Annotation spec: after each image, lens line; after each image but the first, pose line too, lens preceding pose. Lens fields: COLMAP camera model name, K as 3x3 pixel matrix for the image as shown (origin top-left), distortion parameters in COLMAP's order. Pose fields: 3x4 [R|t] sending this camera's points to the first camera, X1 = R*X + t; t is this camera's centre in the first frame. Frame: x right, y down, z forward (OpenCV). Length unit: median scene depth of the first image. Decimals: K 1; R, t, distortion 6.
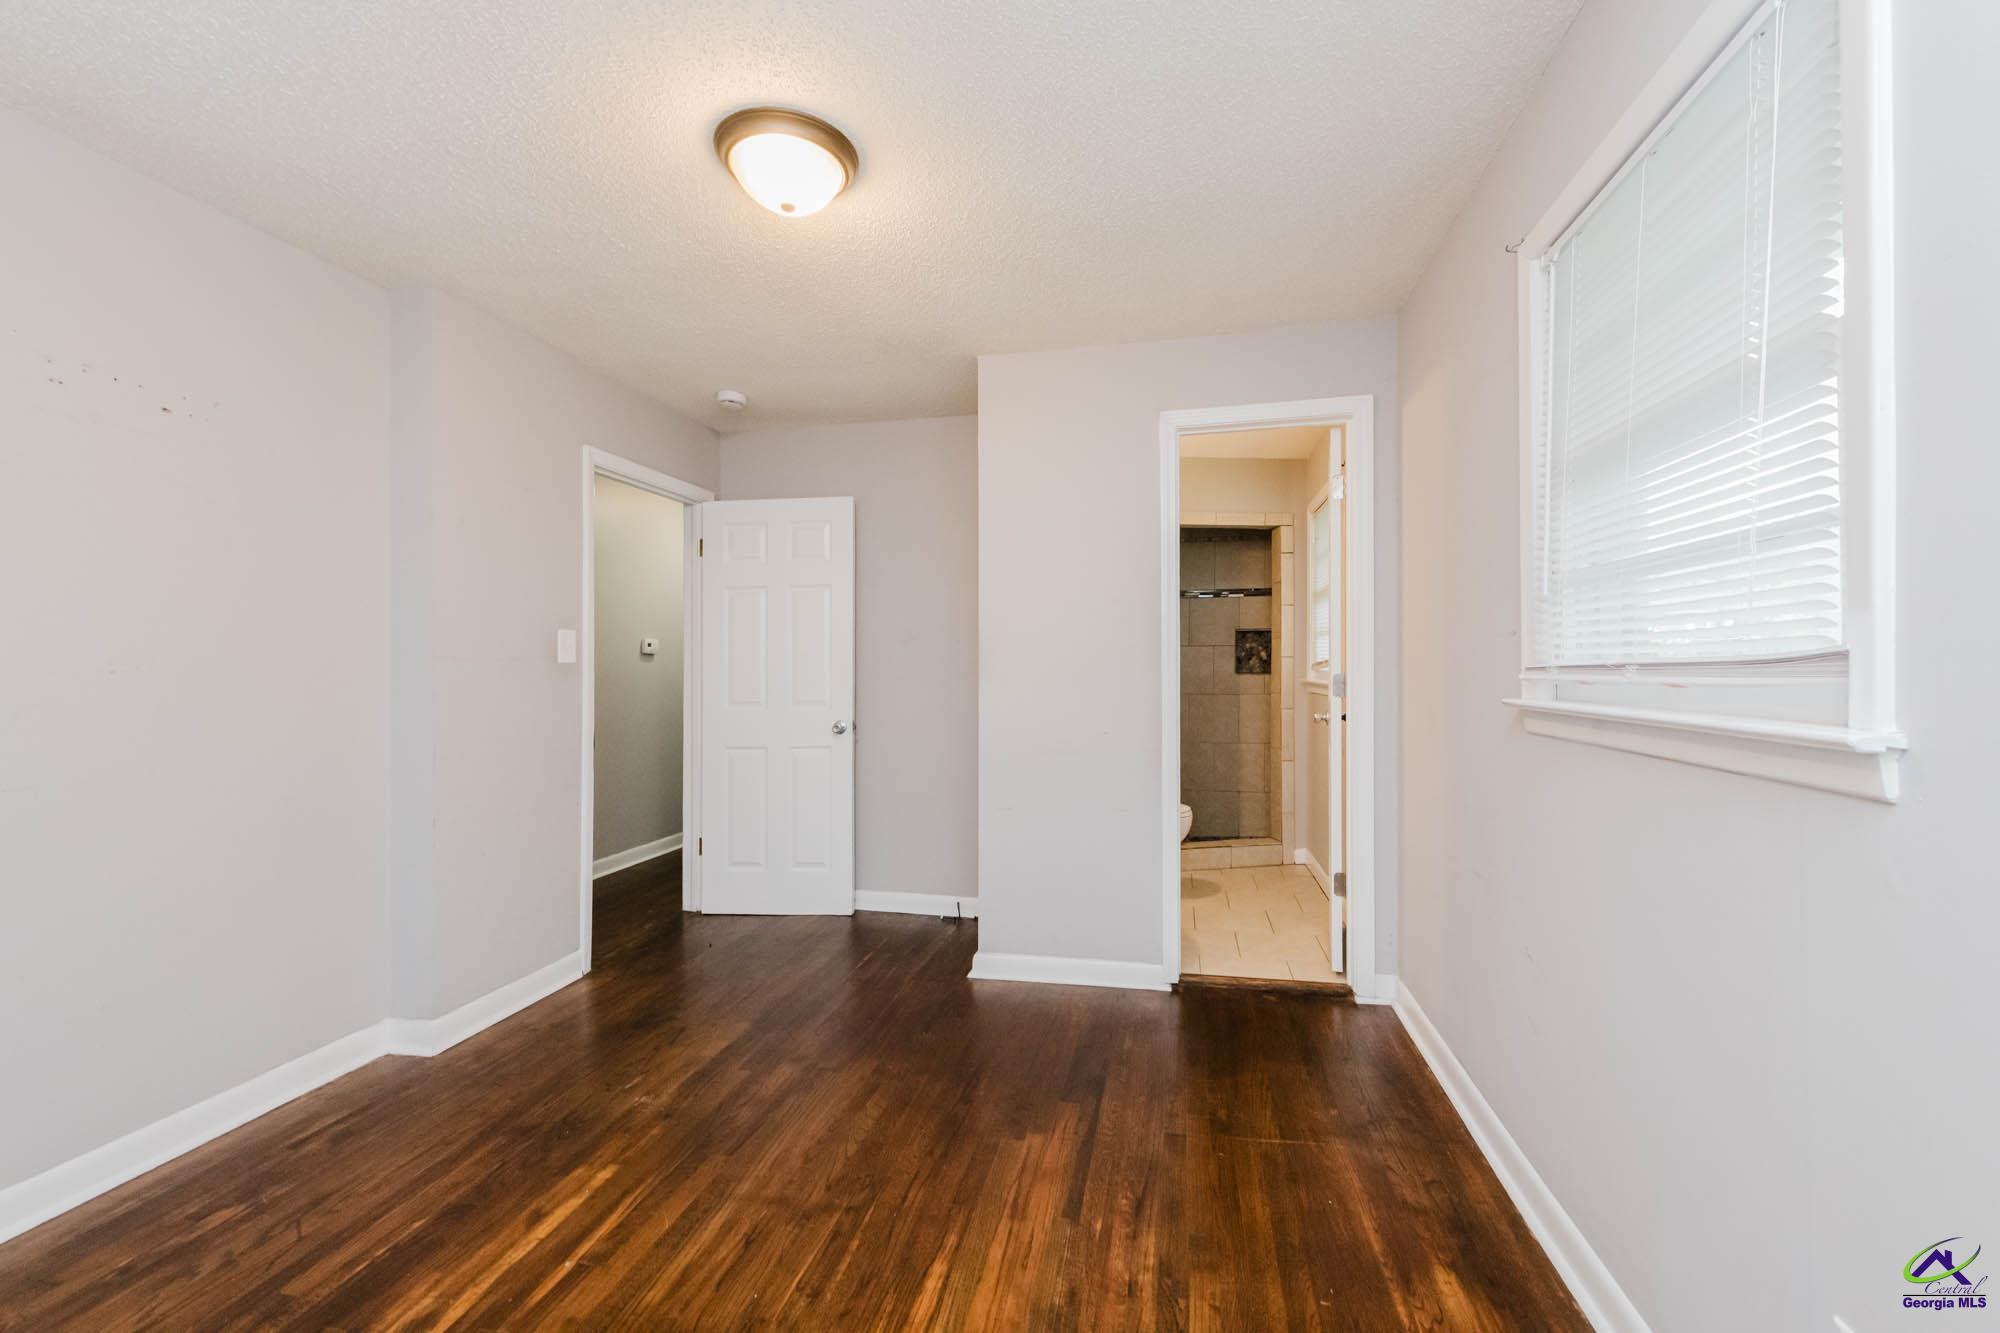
lens RADIAL K [[783.2, 0, 1014.5], [0, 783.2, 666.9], [0, 0, 1]] dist [0.008328, -0.002038]
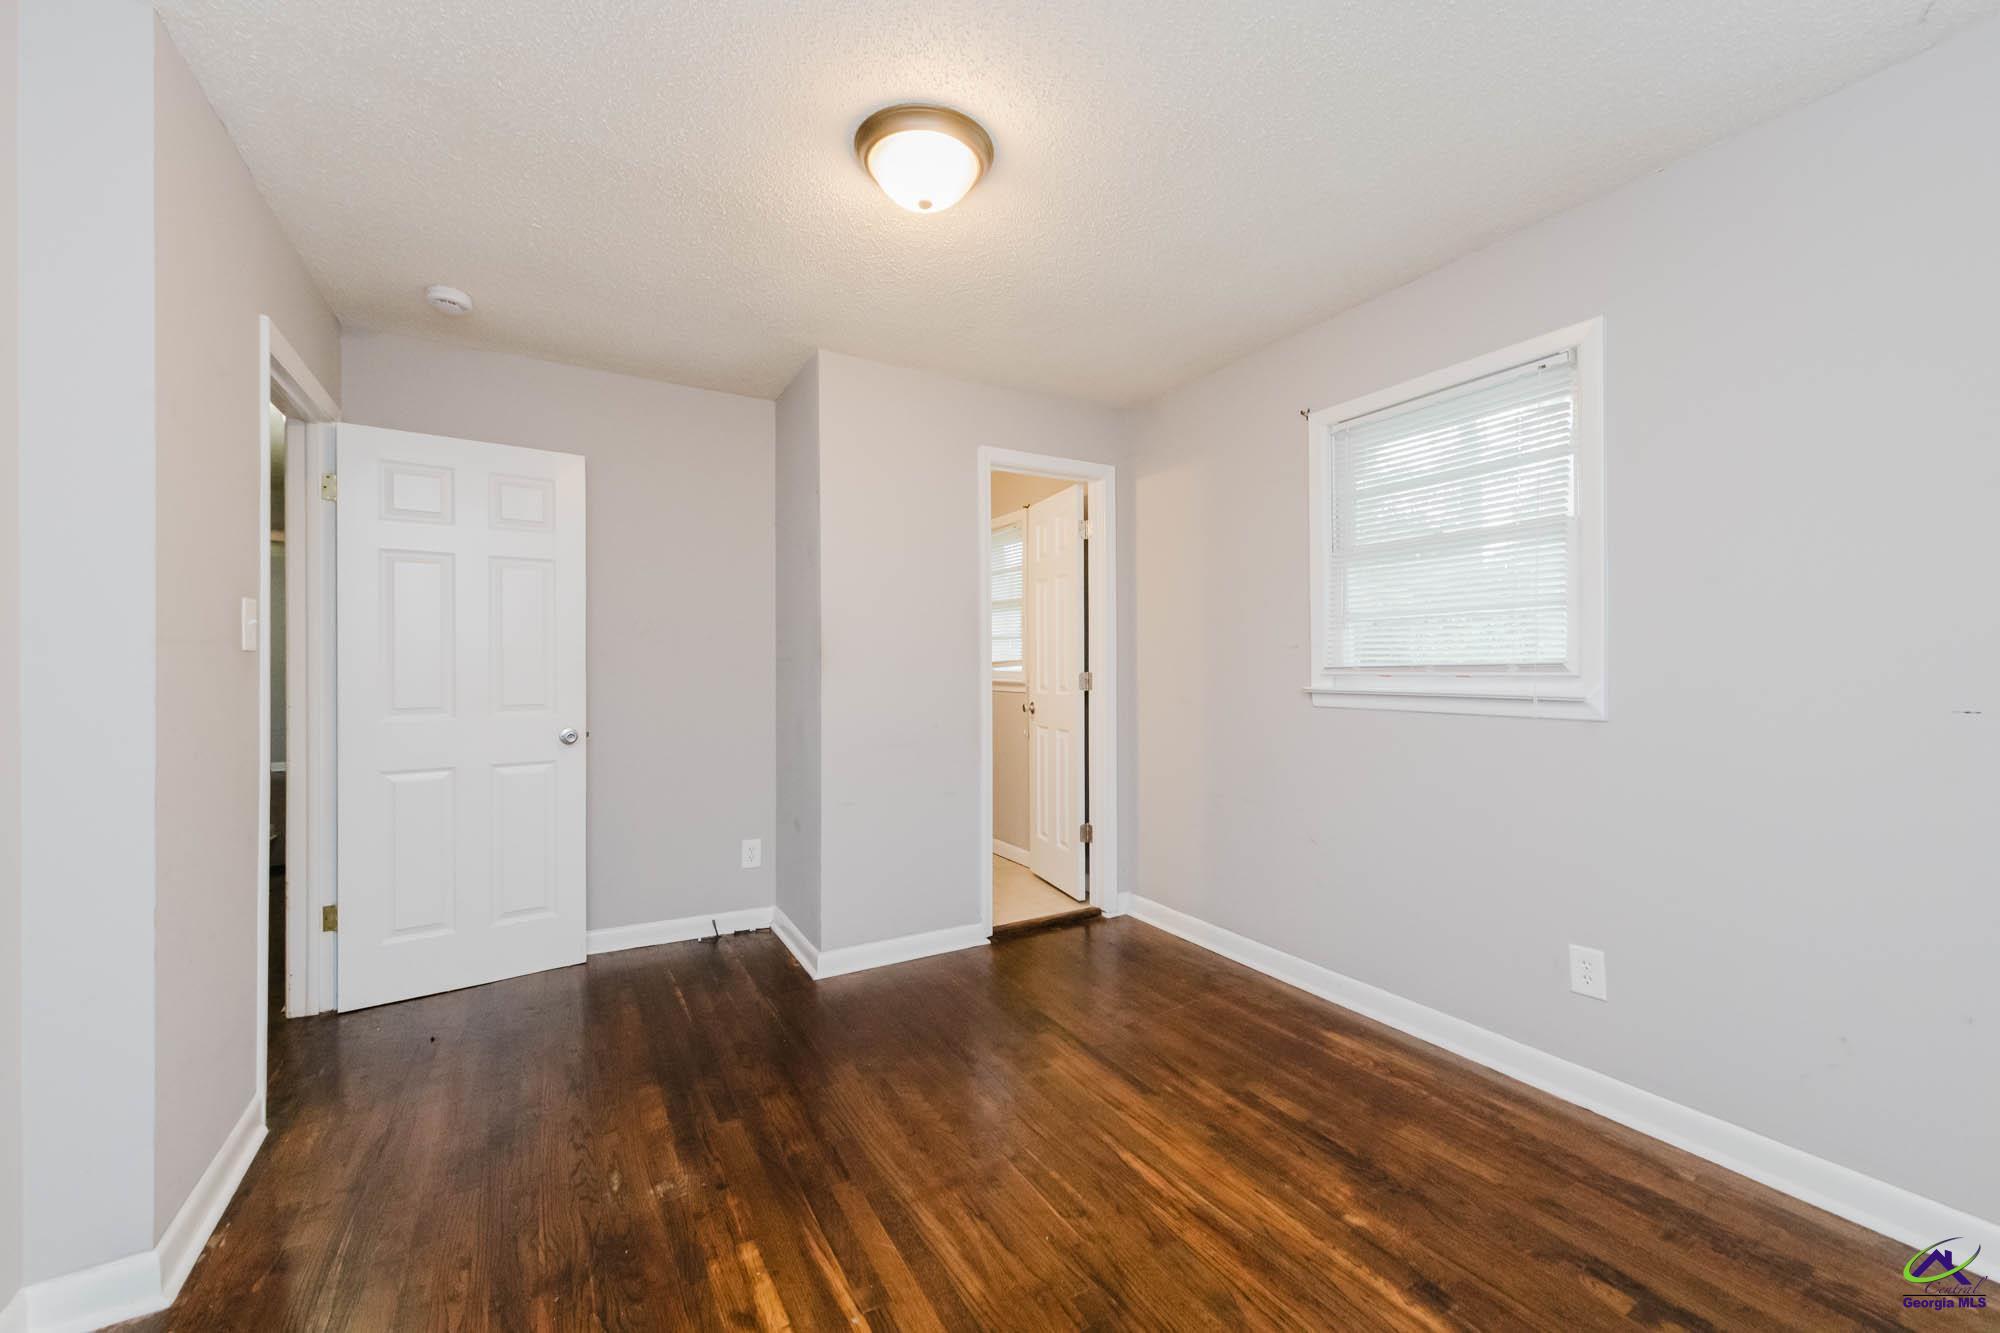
lens RADIAL K [[783.2, 0, 996.2], [0, 783.2, 670.5], [0, 0, 1]] dist [0.008328, -0.002038]
pose [[0.750480, 0.004844, 0.660876, -0.926749], [-0.006786, 0.999977, 0.000377, 0.011329], [-0.660859, -0.004767, 0.750495, 0.196182]]
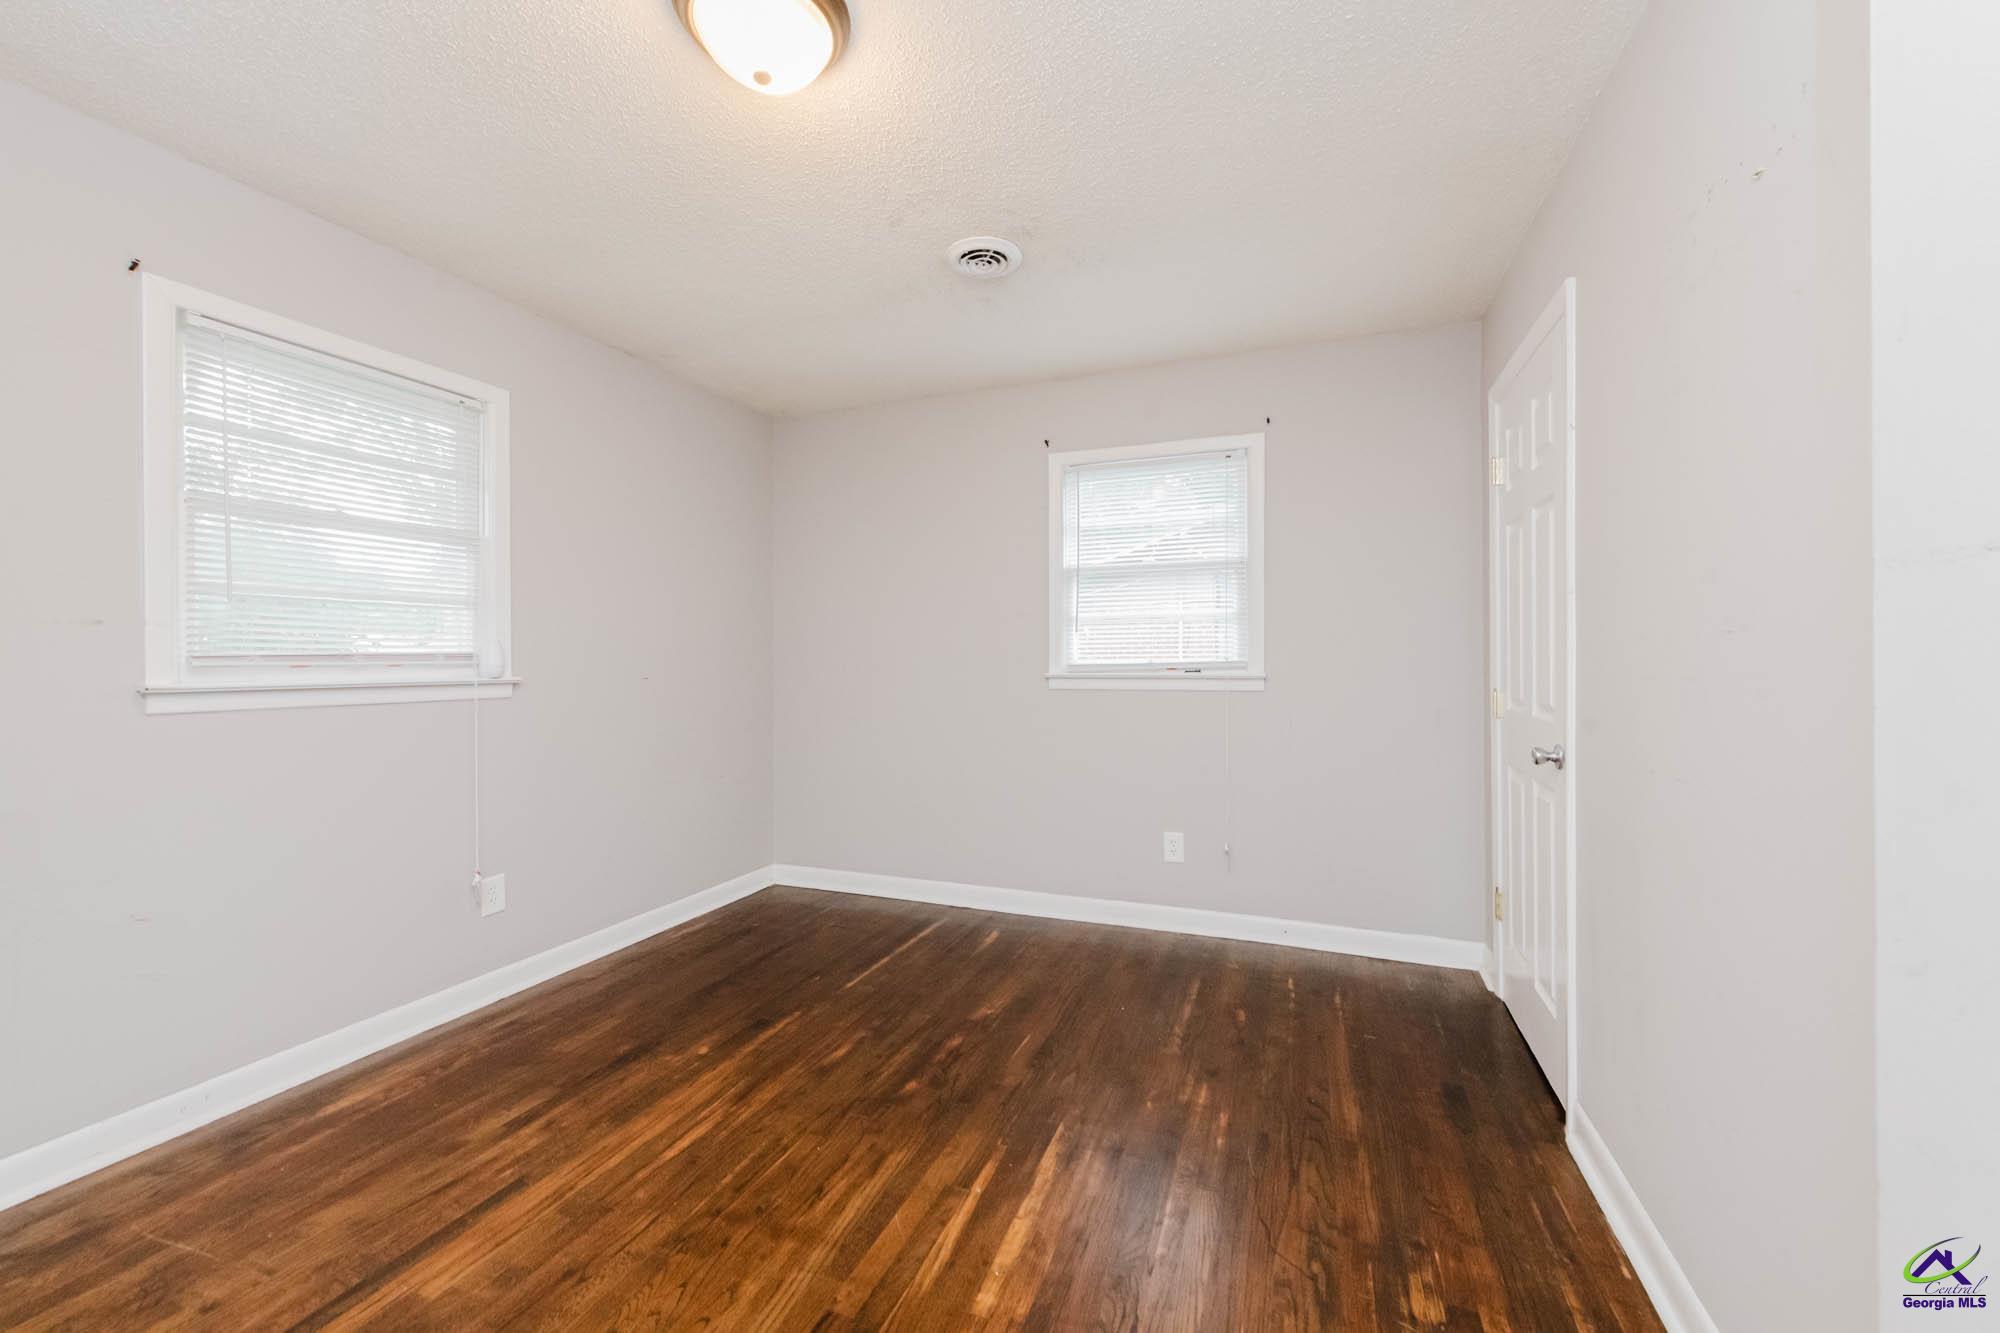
lens RADIAL K [[783.2, 0, 1010.2], [0, 783.2, 662.9], [0, 0, 1]] dist [0.008328, -0.002038]
pose [[-0.986307, 0.011789, 0.164501, -0.708205], [0.011199, 0.999927, -0.004516, 0.029990], [-0.164542, -0.002612, -0.986367, 1.833518]]
